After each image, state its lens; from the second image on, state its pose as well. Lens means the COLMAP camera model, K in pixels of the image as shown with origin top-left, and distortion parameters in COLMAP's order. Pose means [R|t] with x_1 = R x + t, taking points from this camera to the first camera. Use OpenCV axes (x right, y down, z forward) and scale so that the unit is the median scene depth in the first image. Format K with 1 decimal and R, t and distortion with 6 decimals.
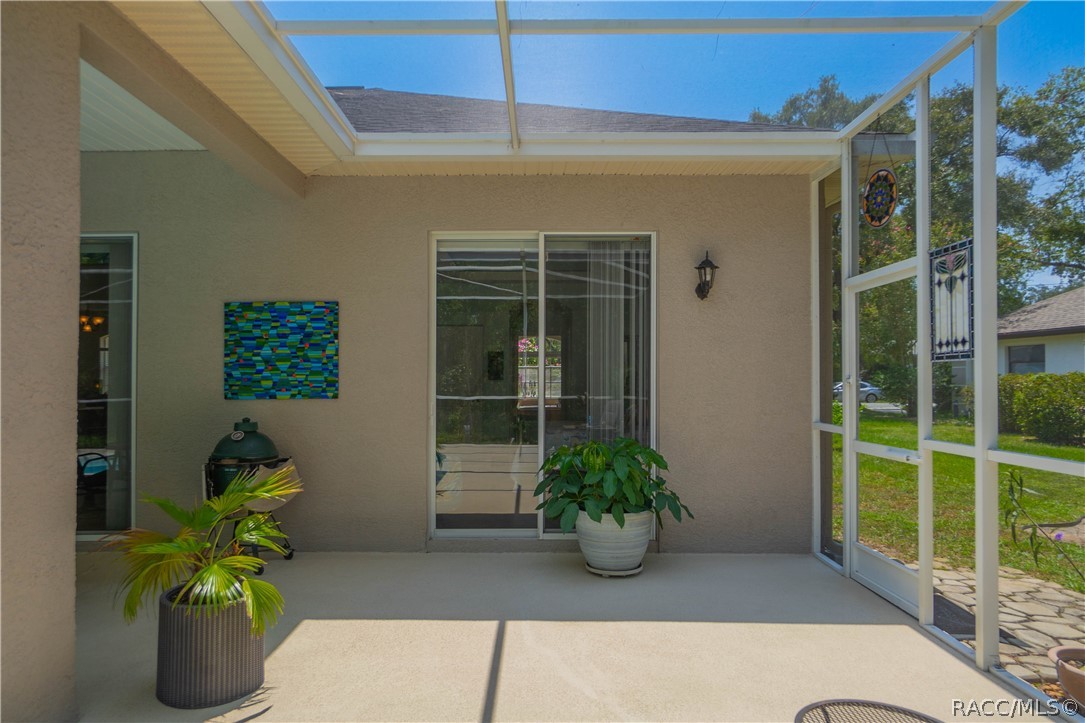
lens RADIAL K [[664.4, 0, 543.3], [0, 664.4, 366.1], [0, 0, 1]] dist [0.005877, 0.000593]
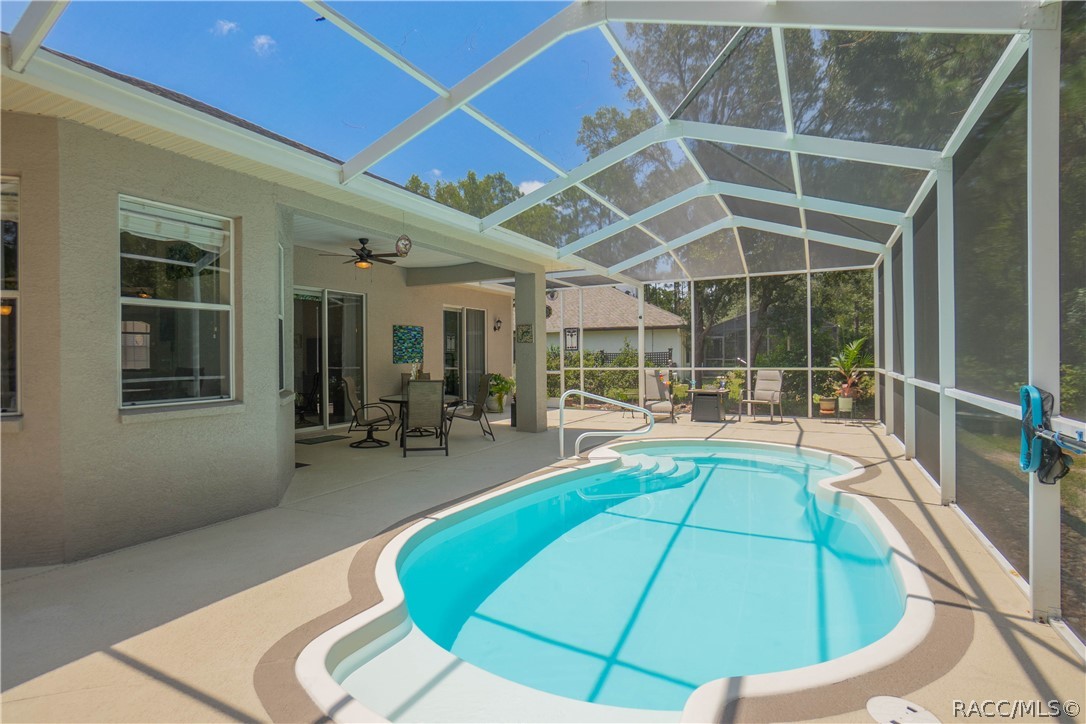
lens RADIAL K [[542.9, 0, 542.5], [0, 542.9, 360.0], [0, 0, 1]] dist [-0.016616, 0.006577]
pose [[0.472812, -0.004099, 0.881154, -2.038405], [-0.002492, 0.999979, 0.005989, 0.023016], [-0.881160, -0.005027, 0.472792, -0.480166]]
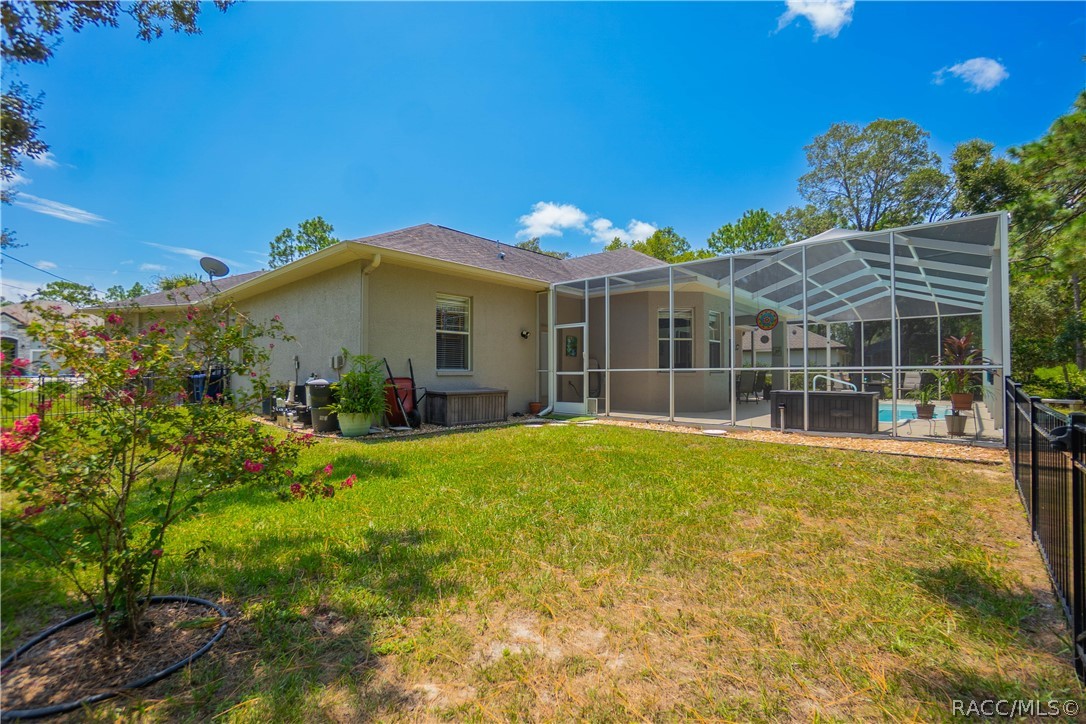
lens RADIAL K [[470.3, 0, 572.2], [0, 470.3, 370.8], [0, 0, 1]] dist [0.001642, 0.001181]
pose [[0.653627, 0.013593, 0.756695, -3.991165], [-0.012812, 0.999894, -0.006896, 0.128099], [-0.756709, -0.005187, 0.653732, -0.625144]]
